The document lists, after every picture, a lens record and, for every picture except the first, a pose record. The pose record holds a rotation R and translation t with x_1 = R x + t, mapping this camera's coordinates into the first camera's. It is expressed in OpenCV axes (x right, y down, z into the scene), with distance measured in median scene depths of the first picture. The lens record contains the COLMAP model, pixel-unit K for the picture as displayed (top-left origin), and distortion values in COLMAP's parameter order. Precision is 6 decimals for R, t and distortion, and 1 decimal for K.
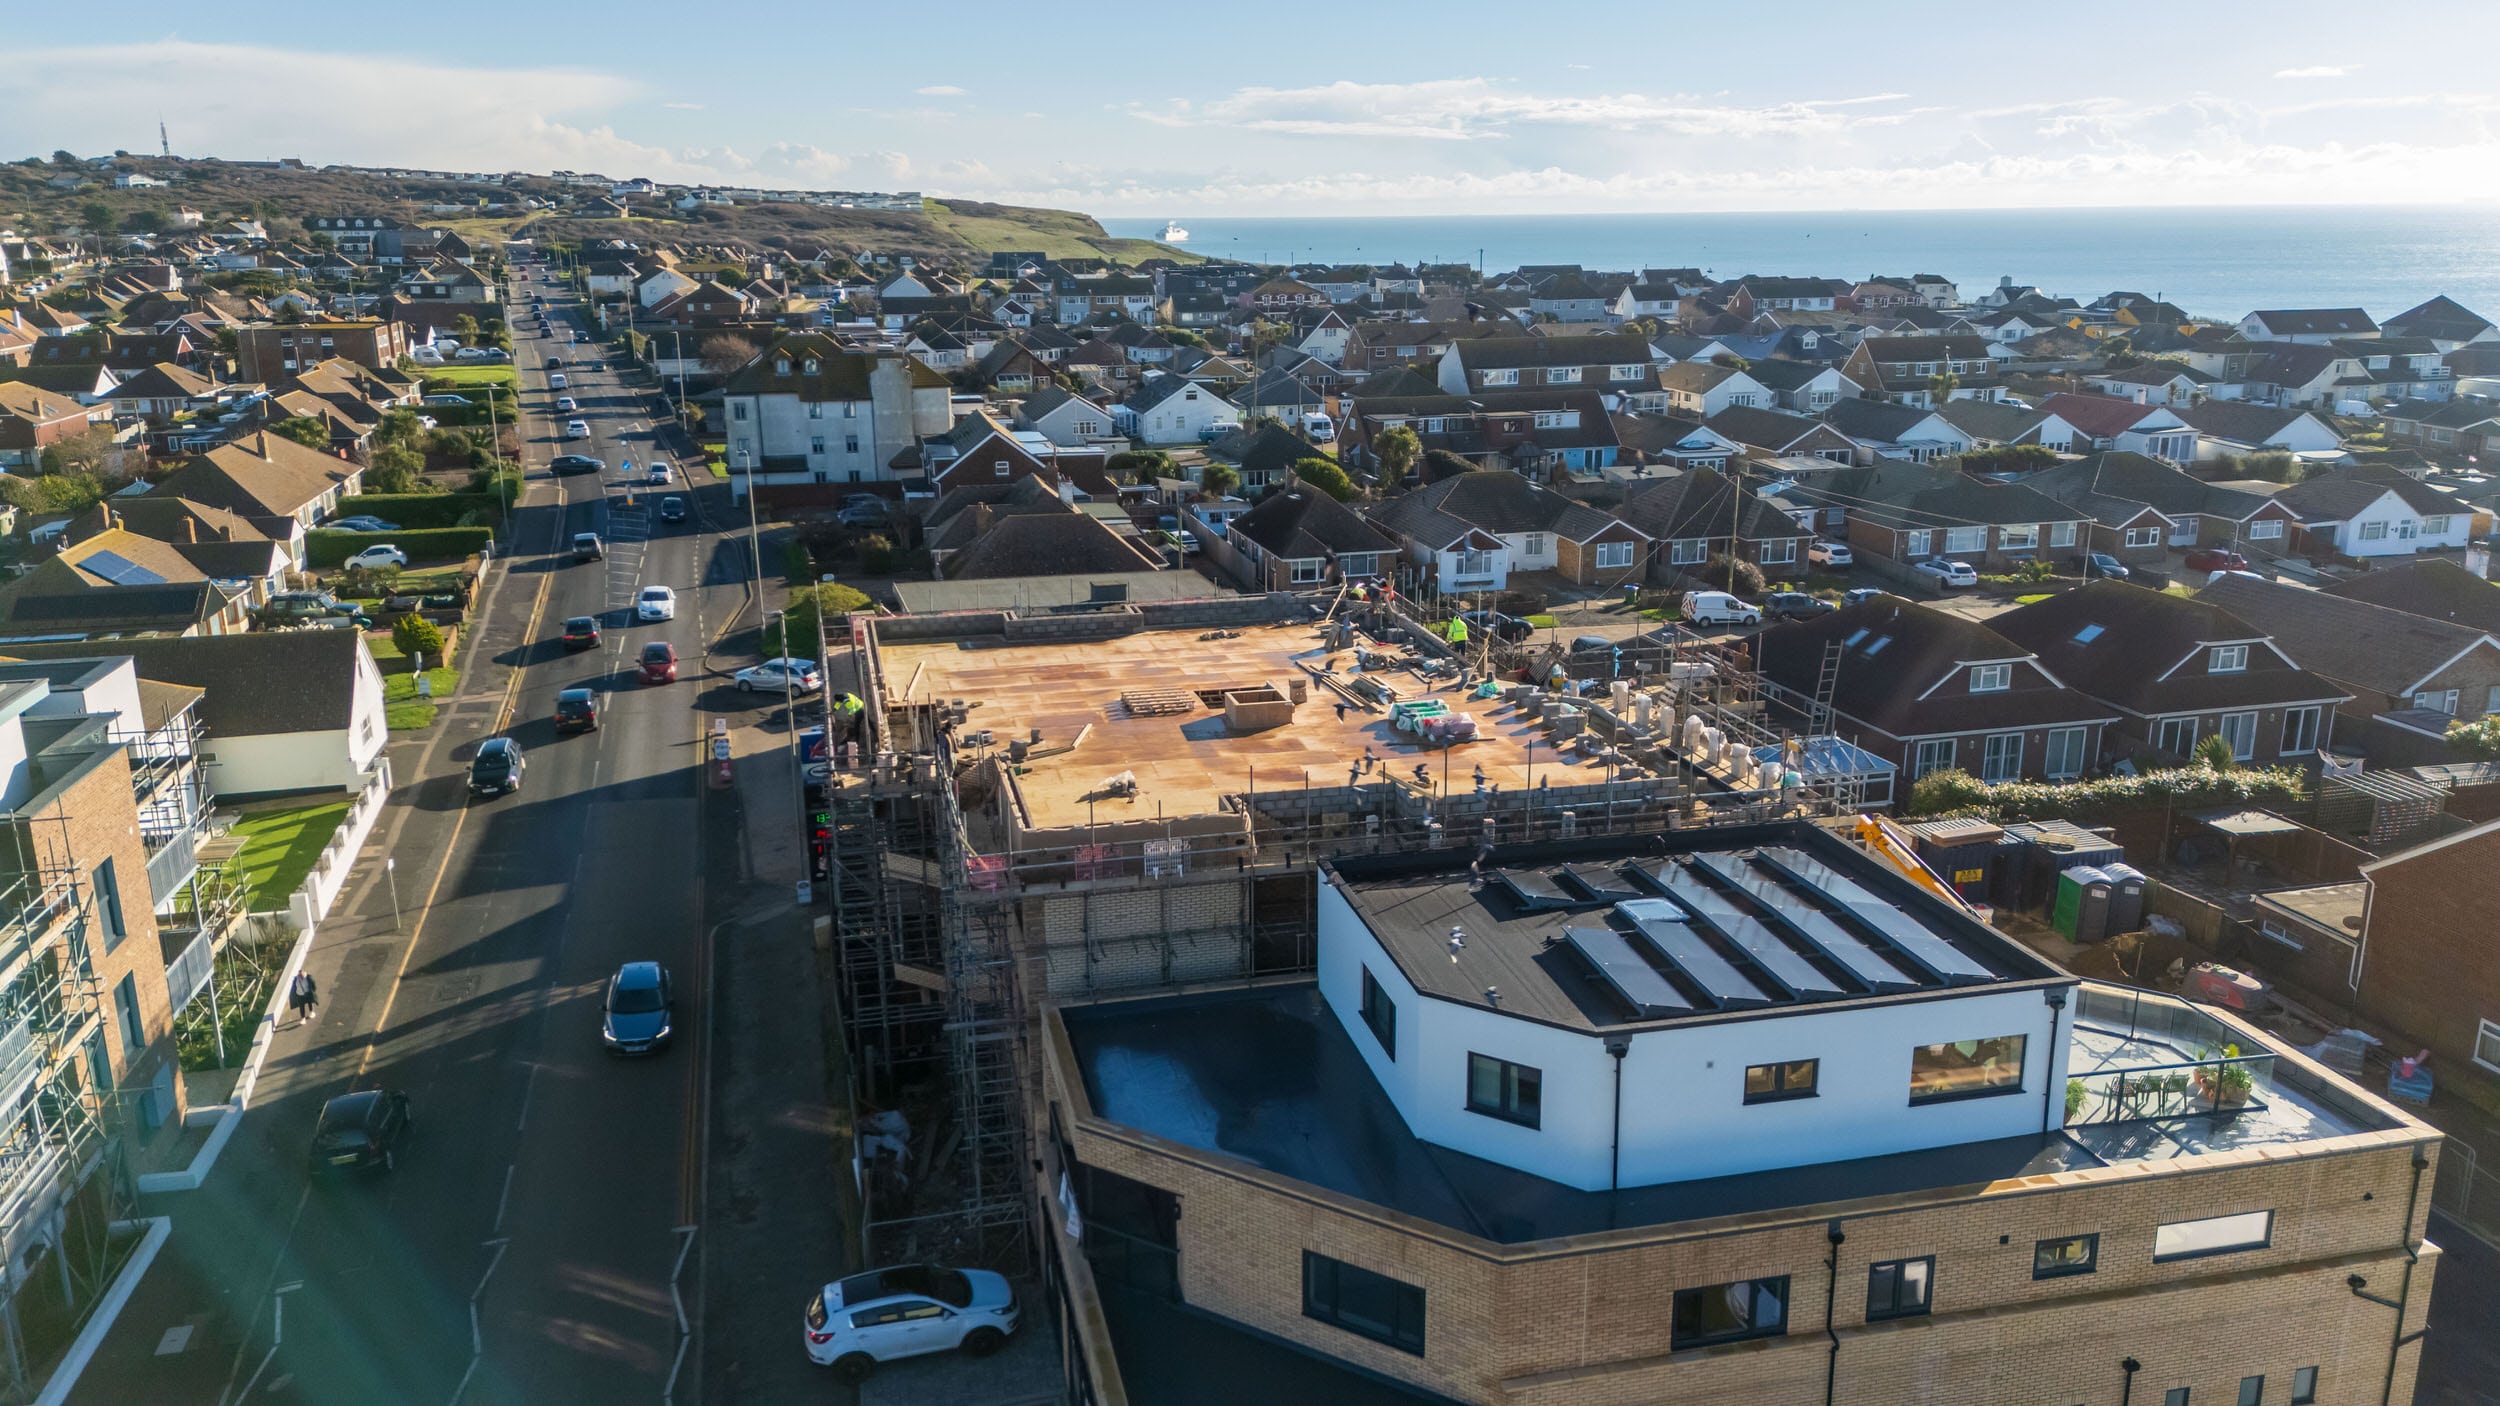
lens RADIAL K [[1811.2, 0, 1250.0], [0, 1811.2, 703.0], [0, 0, 1]] dist [0.095941, -0.102085]
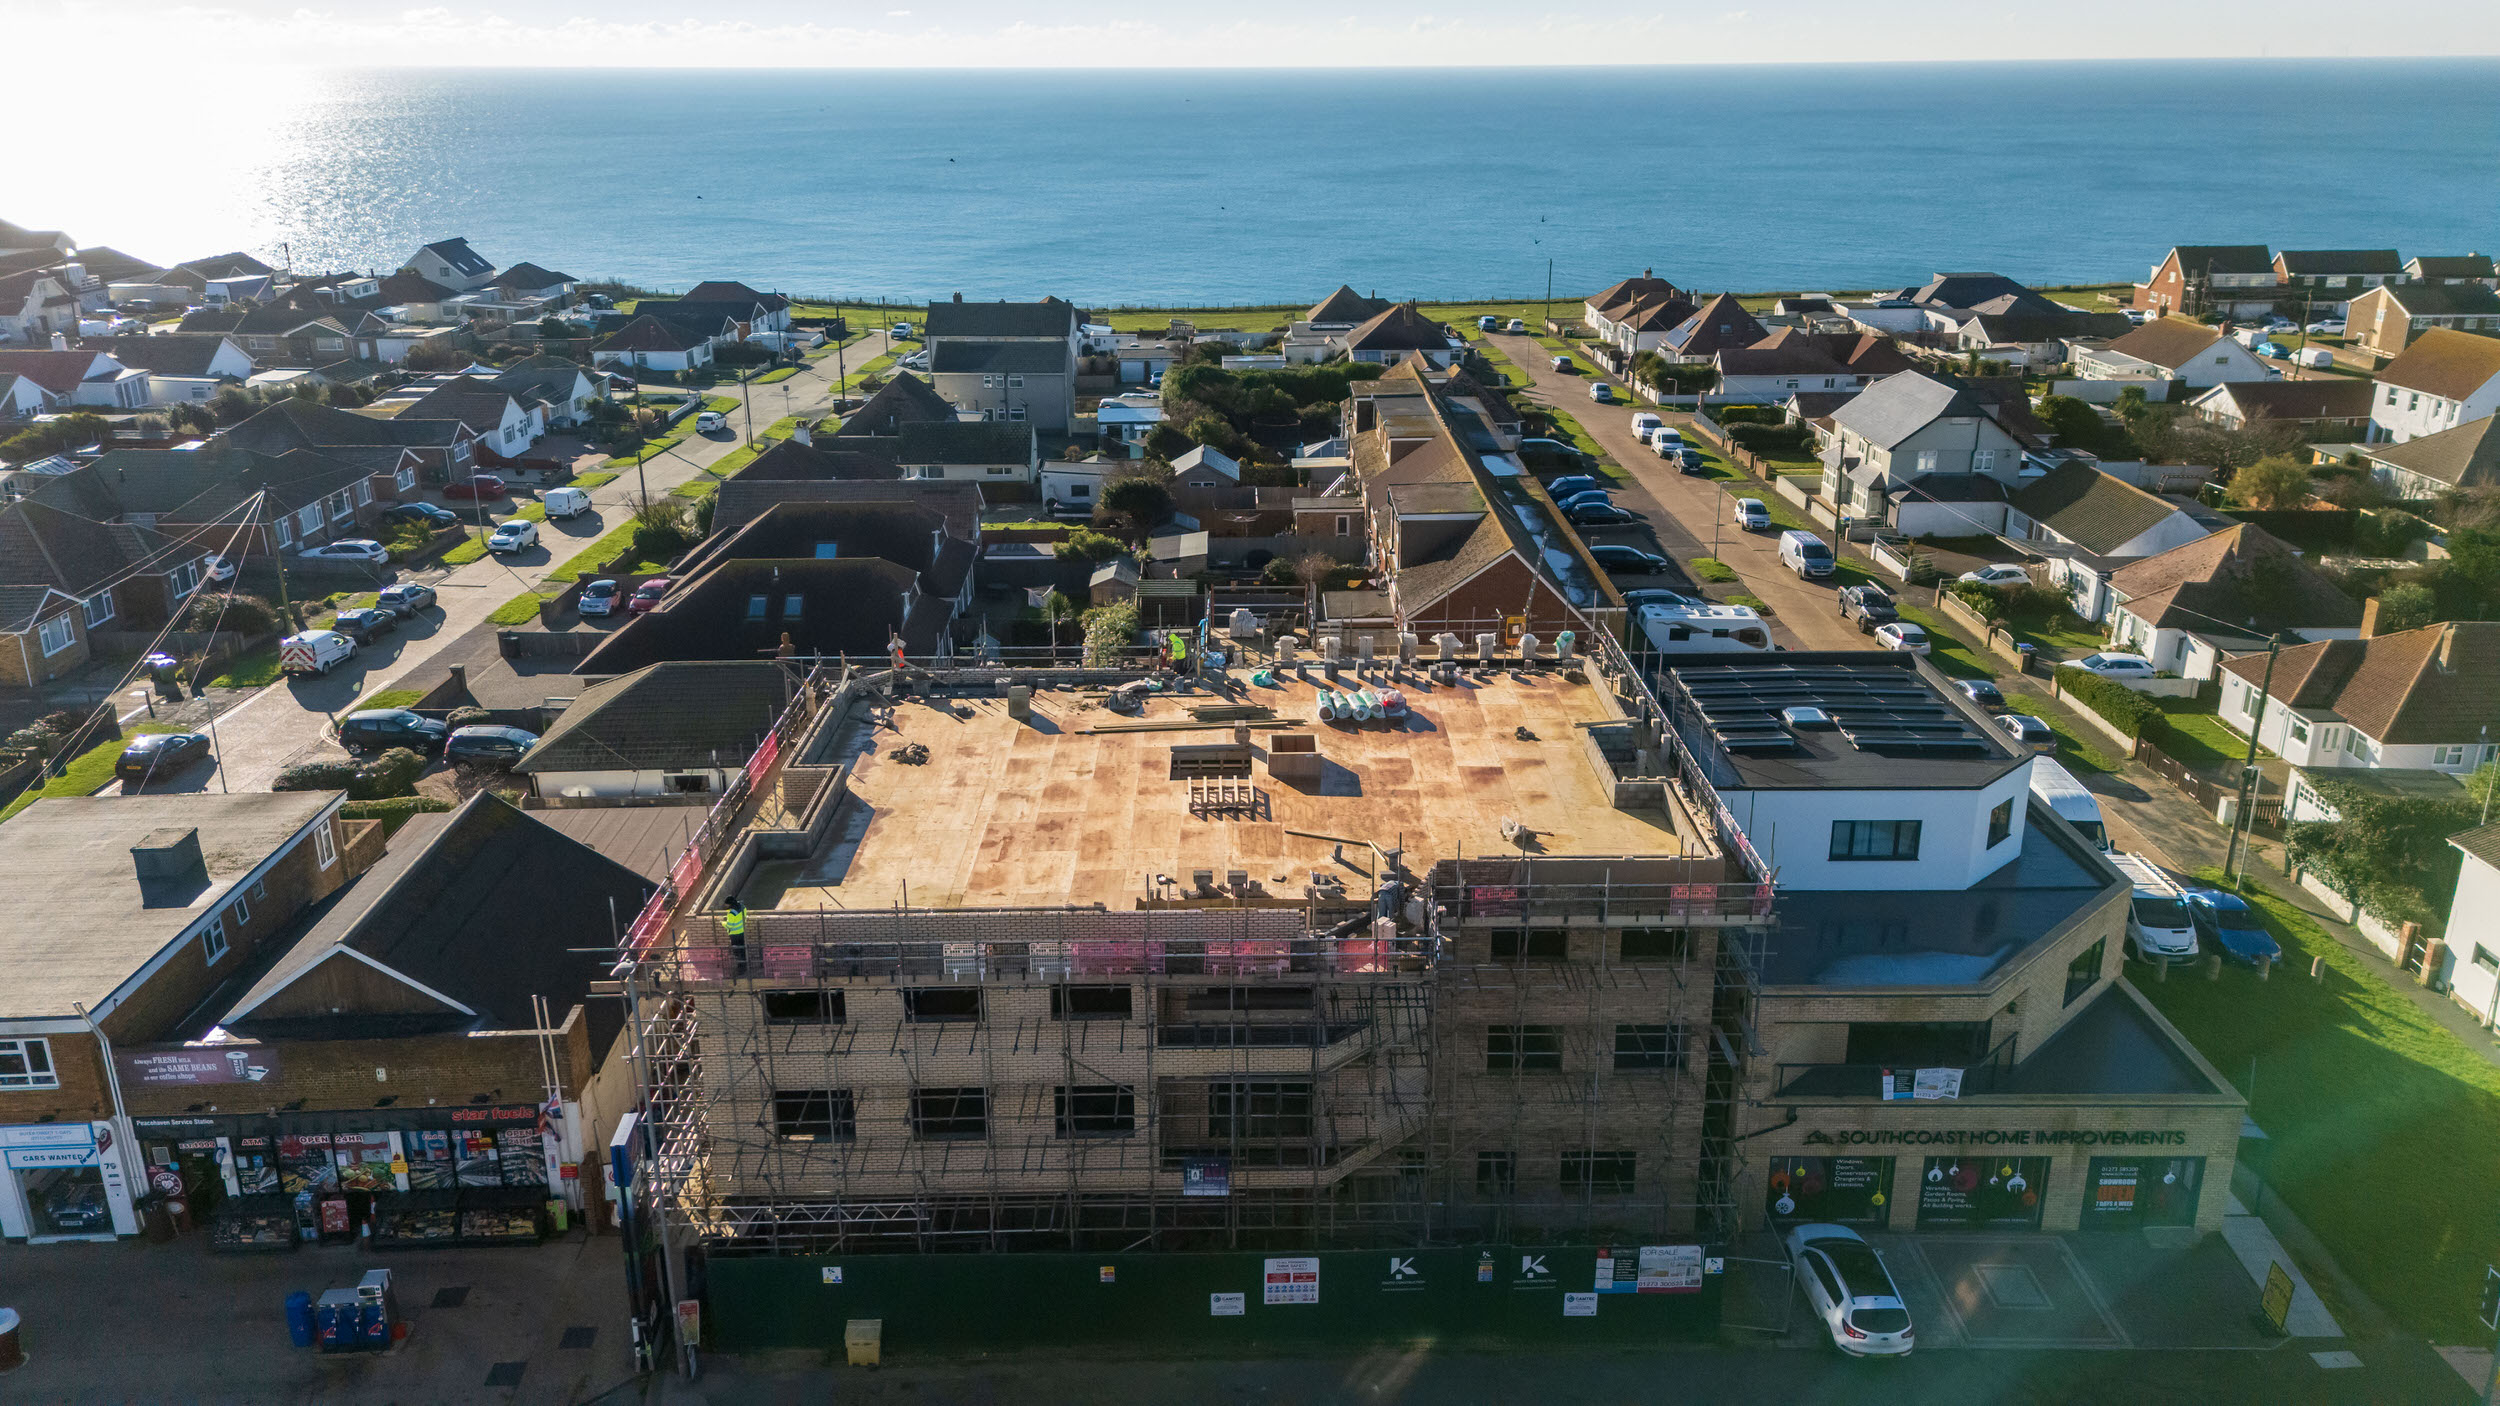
lens RADIAL K [[1836.3, 0, 1250.0], [0, 1836.3, 703.0], [0, 0, 1]] dist [0.075959, -0.070342]
pose [[0.228495, -0.315099, 0.921142, -0.376820], [0.258640, 0.931819, 0.254595, -0.117482], [-0.938560, 0.180070, 0.294413, 0.300579]]
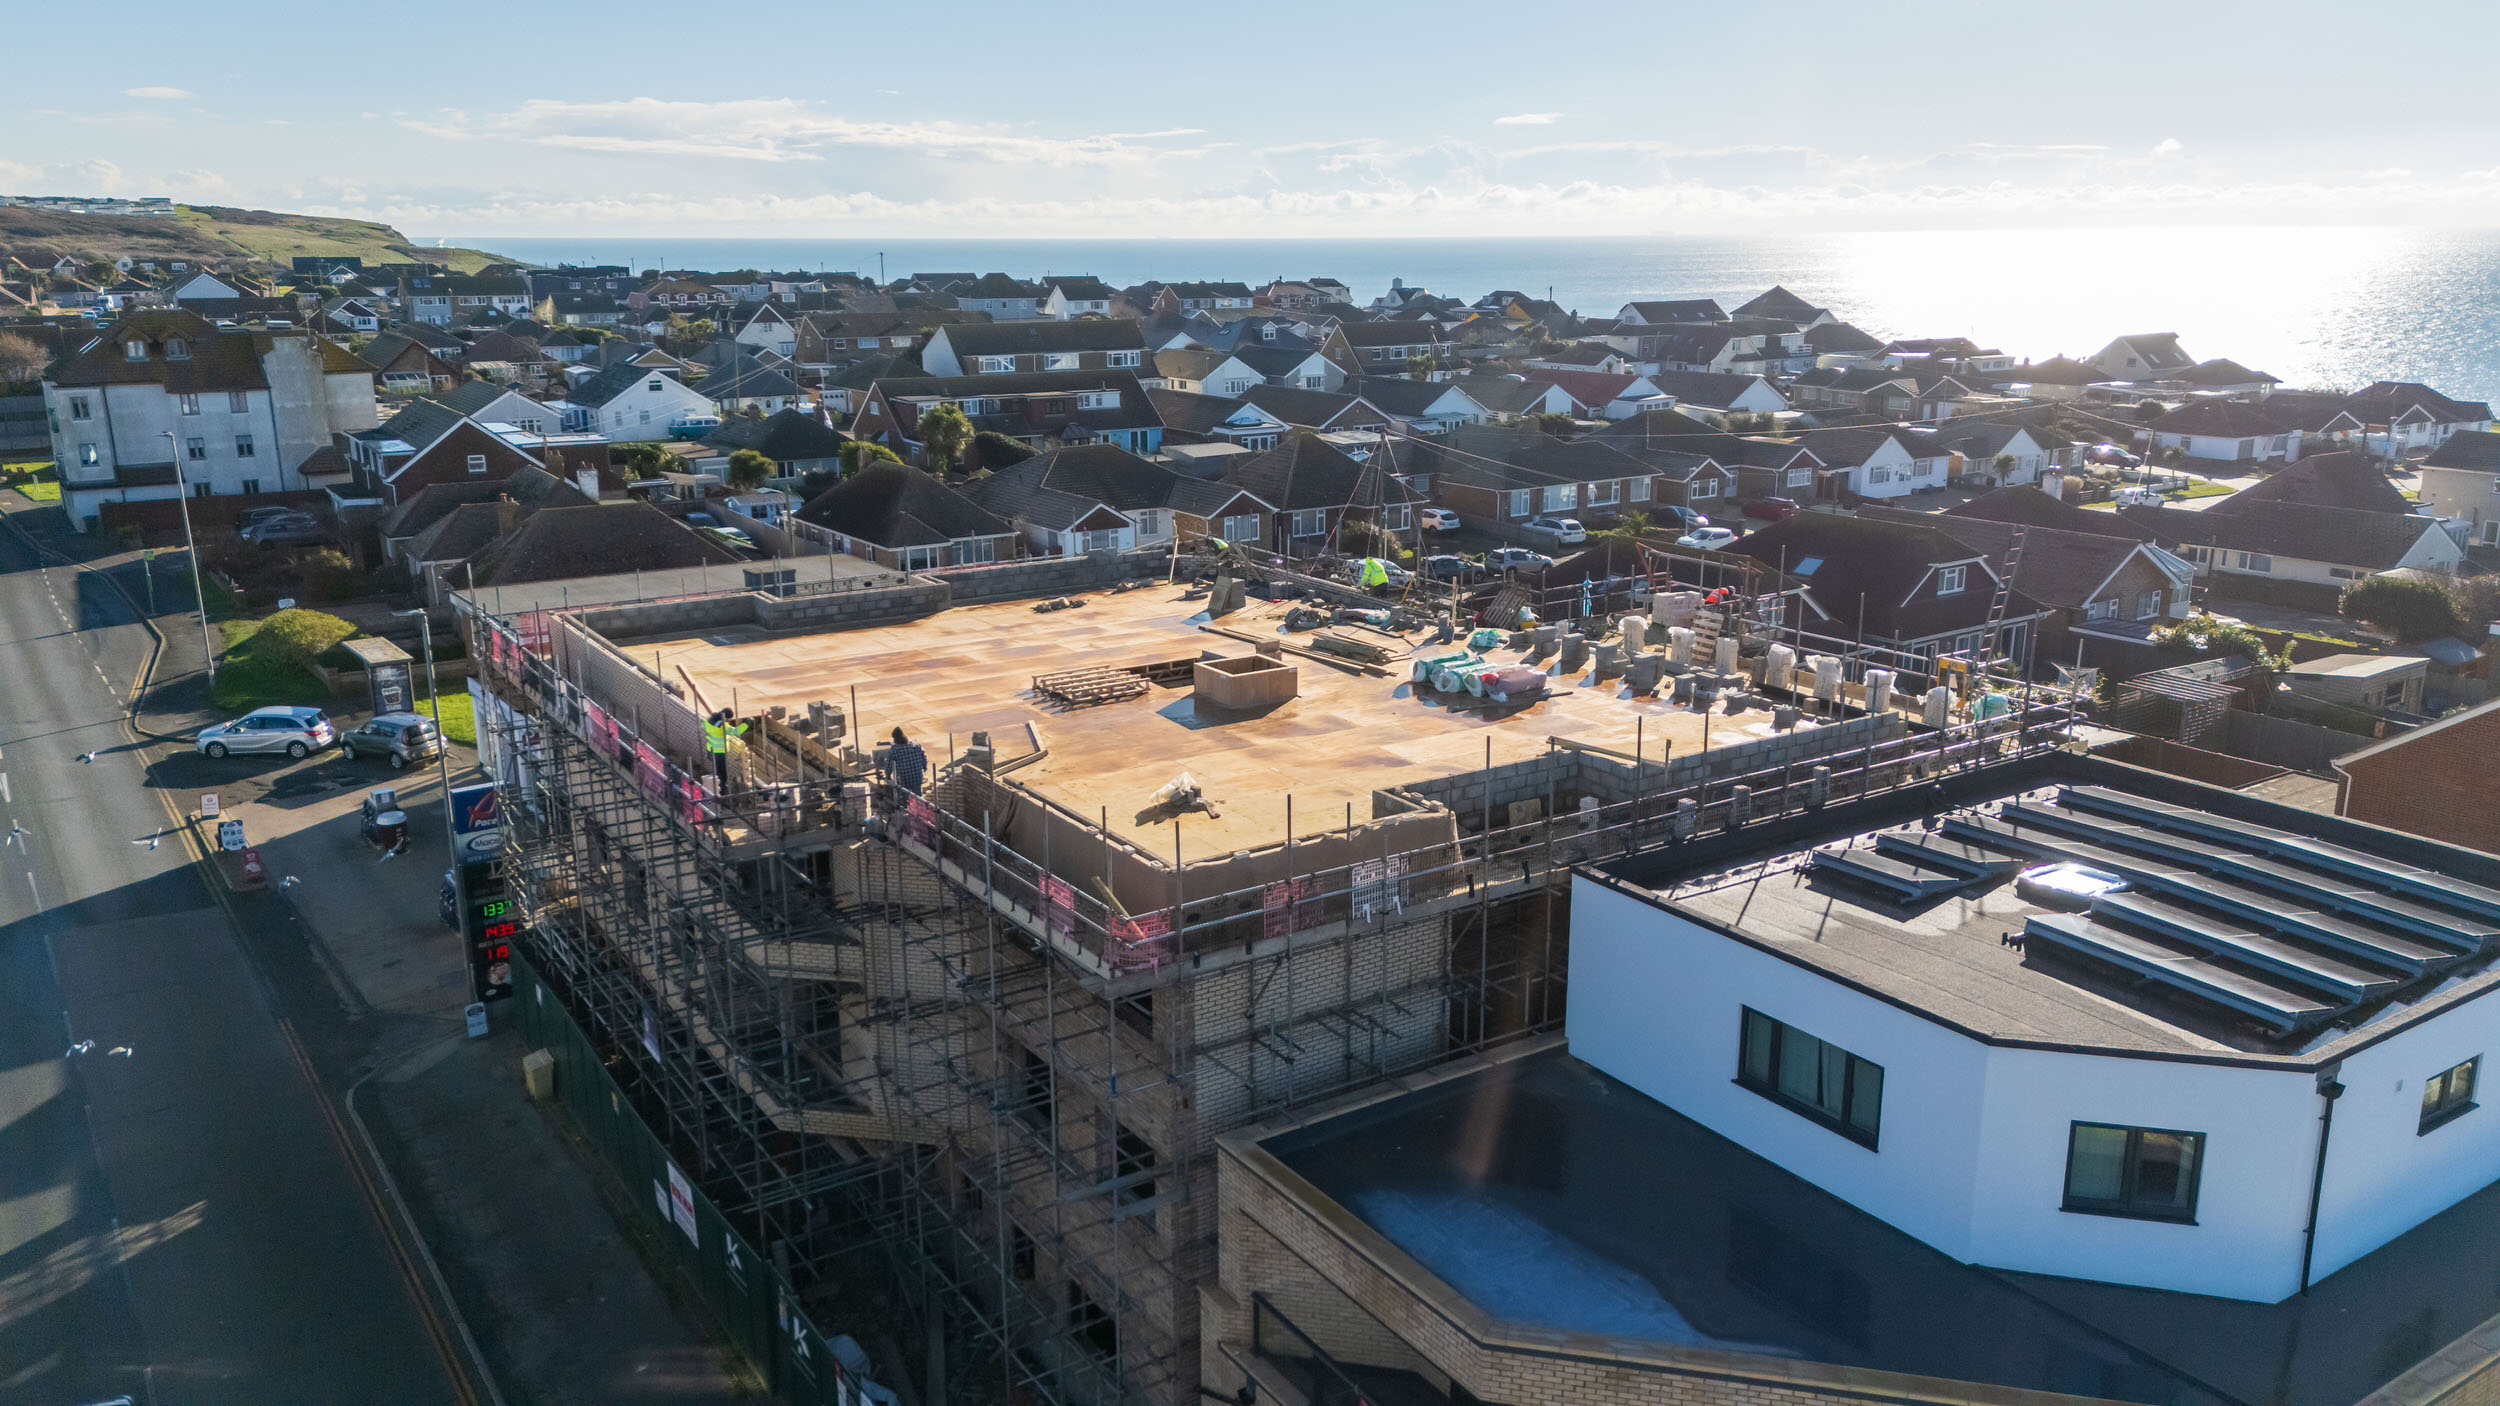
lens RADIAL K [[1811.2, 0, 1250.0], [0, 1811.2, 703.0], [0, 0, 1]] dist [0.095941, -0.102085]
pose [[0.940076, -0.082247, 0.330896, -0.098546], [0.086353, 0.996262, 0.002302, 0.004343], [-0.329848, 0.026410, 0.943664, 0.128809]]
